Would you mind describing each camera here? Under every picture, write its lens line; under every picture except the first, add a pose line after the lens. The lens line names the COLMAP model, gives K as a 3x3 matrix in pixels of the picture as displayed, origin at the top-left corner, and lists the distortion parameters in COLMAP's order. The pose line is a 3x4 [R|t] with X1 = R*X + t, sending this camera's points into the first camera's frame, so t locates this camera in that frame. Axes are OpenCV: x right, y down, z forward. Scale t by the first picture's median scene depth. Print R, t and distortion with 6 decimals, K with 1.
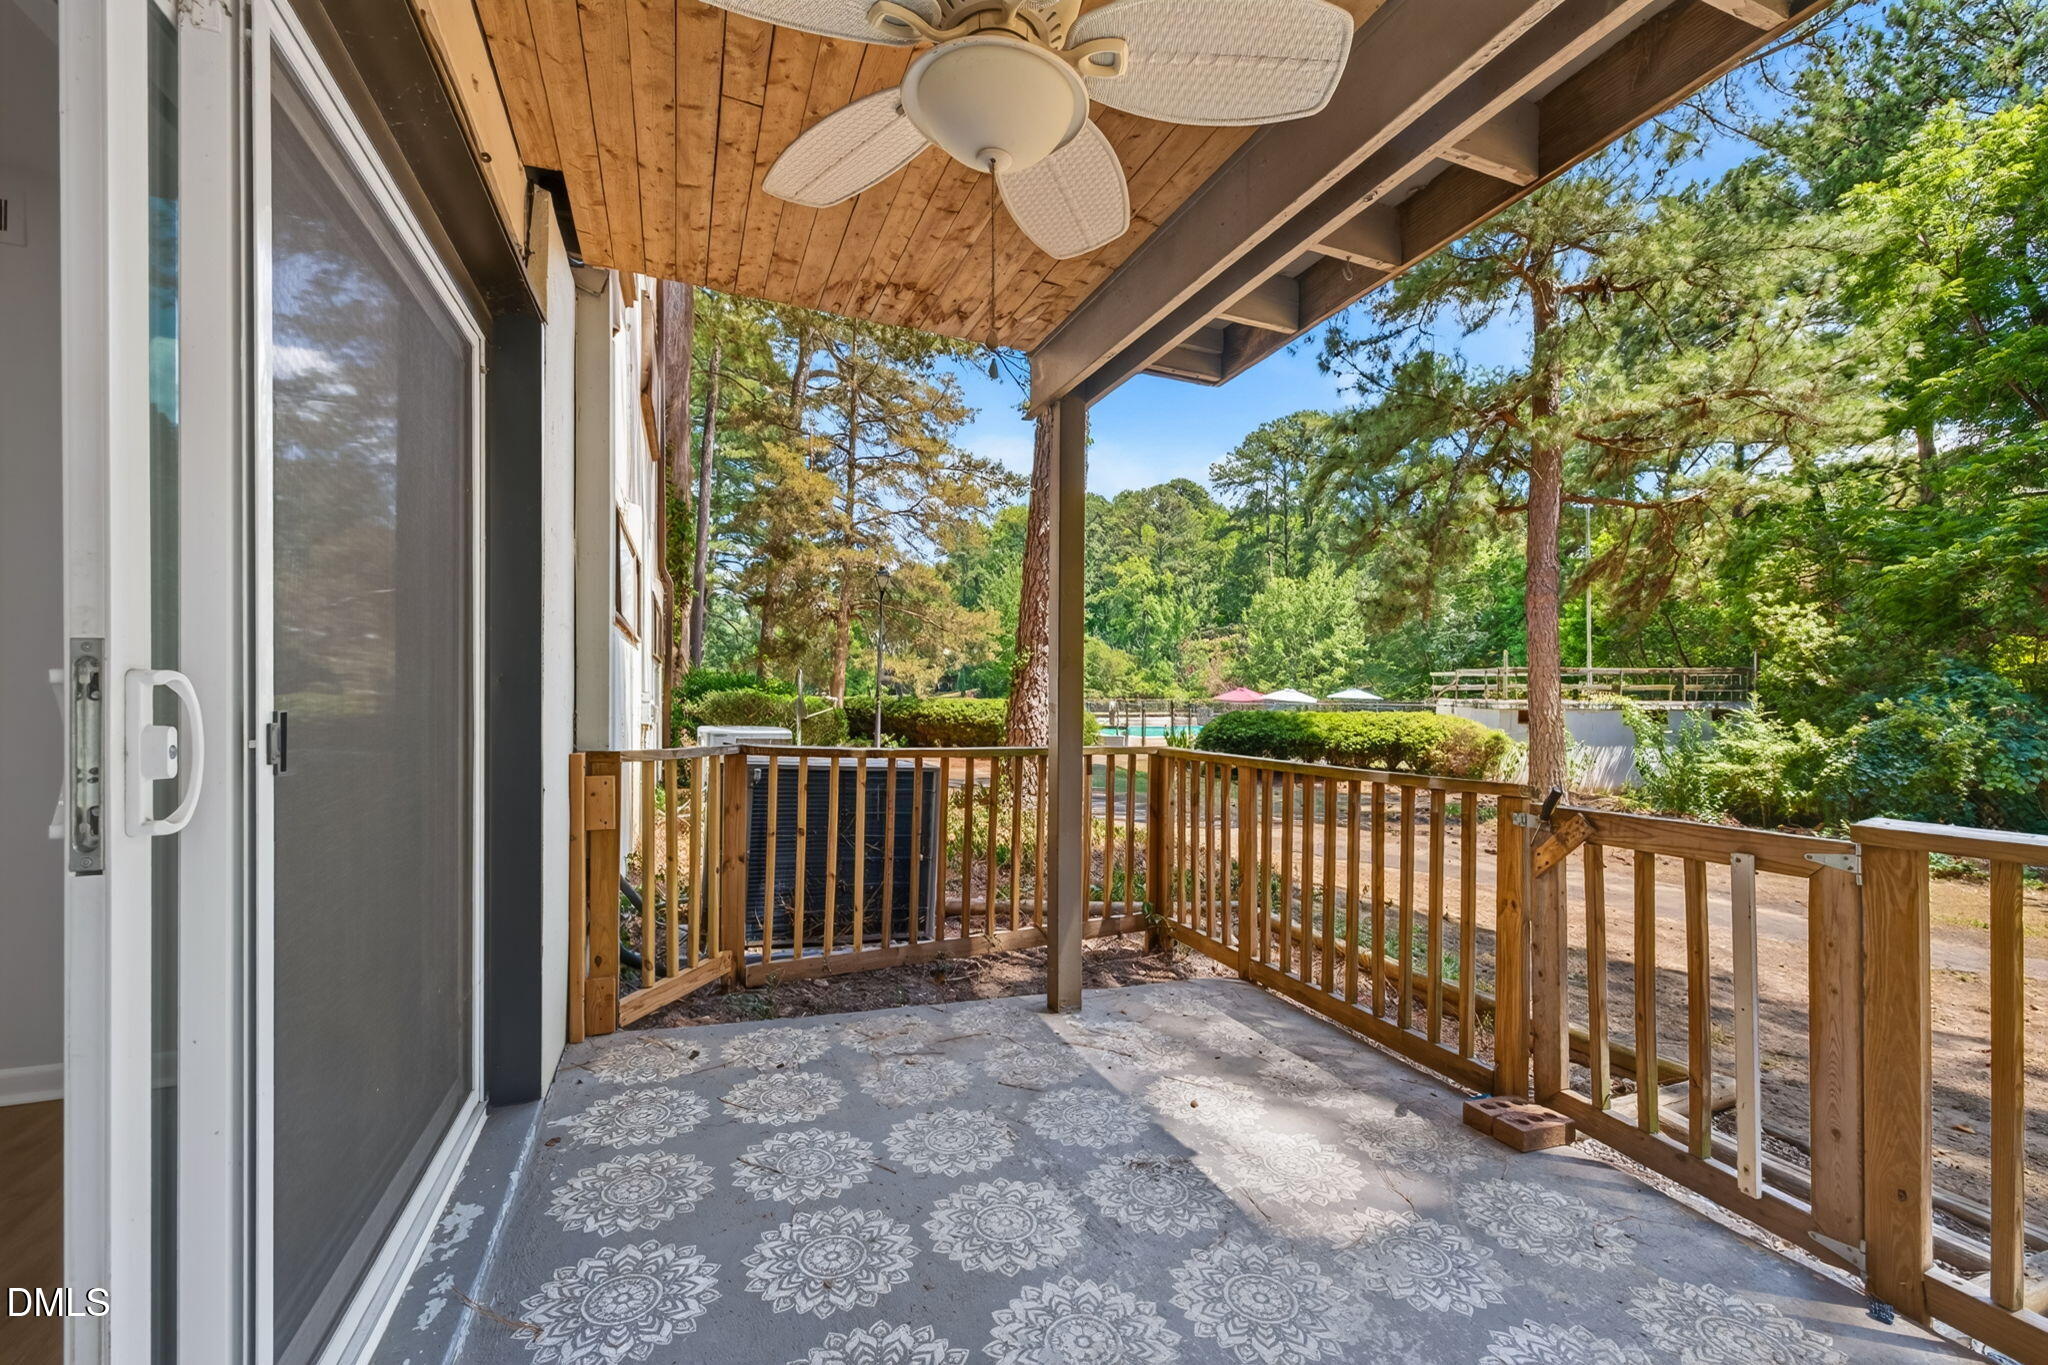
lens RADIAL K [[865.4, 0, 1023.5], [0, 865.4, 702.5], [0, 0, 1]] dist [0.005015, -0.001354]
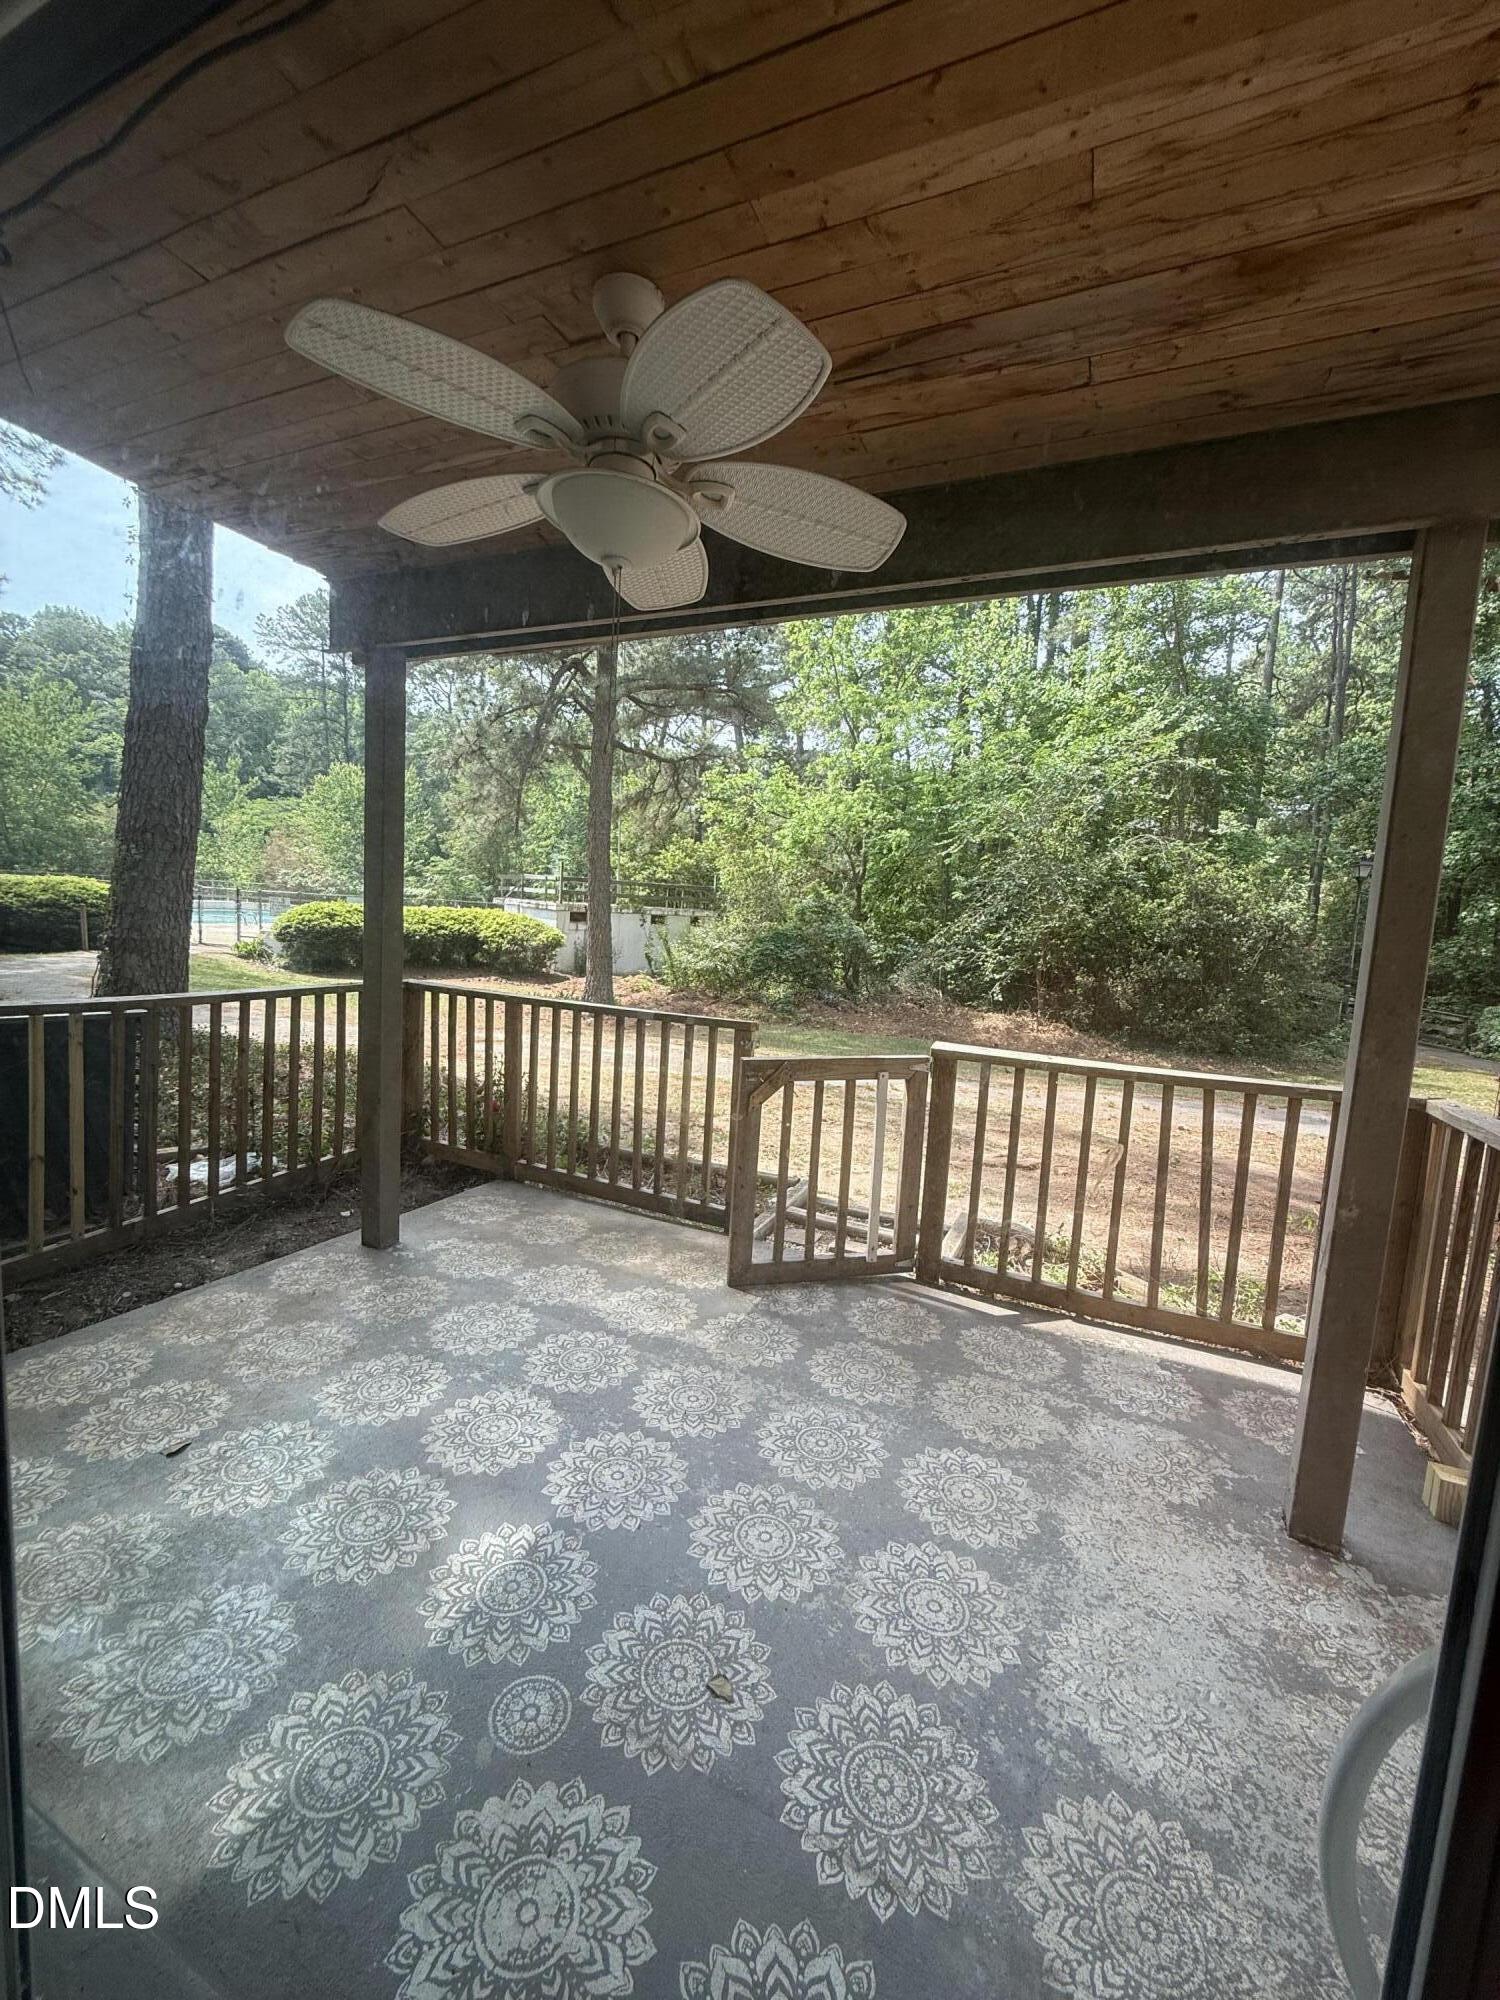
lens RADIAL K [[800.5, 0, 753.9], [0, 800.5, 995.3], [0, 0, 1]] dist [-0.000057, 0.000088]
pose [[0.715764, -0.040343, 0.697176, -0.415085], [-0.051305, 0.992594, 0.110110, -0.110830], [-0.696455, -0.114582, 0.708394, 0.026933]]
